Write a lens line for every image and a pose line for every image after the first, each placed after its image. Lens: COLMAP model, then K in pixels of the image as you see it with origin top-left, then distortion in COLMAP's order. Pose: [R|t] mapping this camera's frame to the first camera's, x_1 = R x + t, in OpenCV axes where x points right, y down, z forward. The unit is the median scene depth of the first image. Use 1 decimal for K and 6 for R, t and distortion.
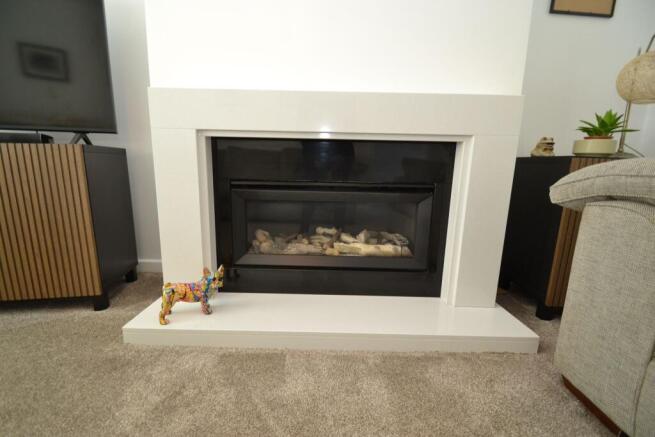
lens RADIAL K [[297.1, 0, 325.1], [0, 297.1, 223.4], [0, 0, 1]] dist [-0.001854, 0.000040]
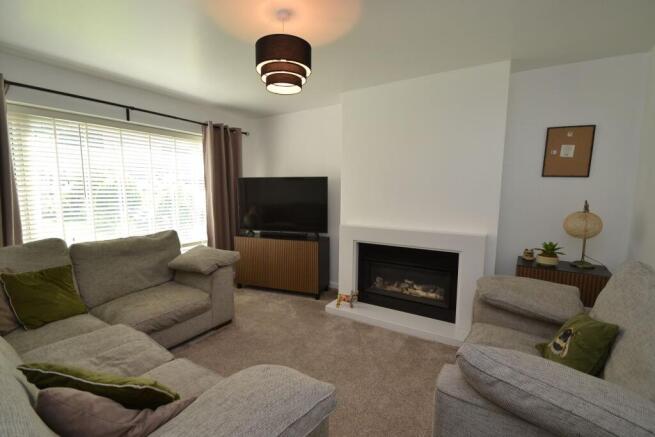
lens RADIAL K [[297.1, 0, 325.1], [0, 297.1, 223.4], [0, 0, 1]] dist [-0.001854, 0.000040]
pose [[0.845578, 0.043796, -0.532053, 0.713041], [-0.089870, 0.994084, -0.060999, -0.240504], [0.526233, 0.099395, 0.844511, -1.315798]]
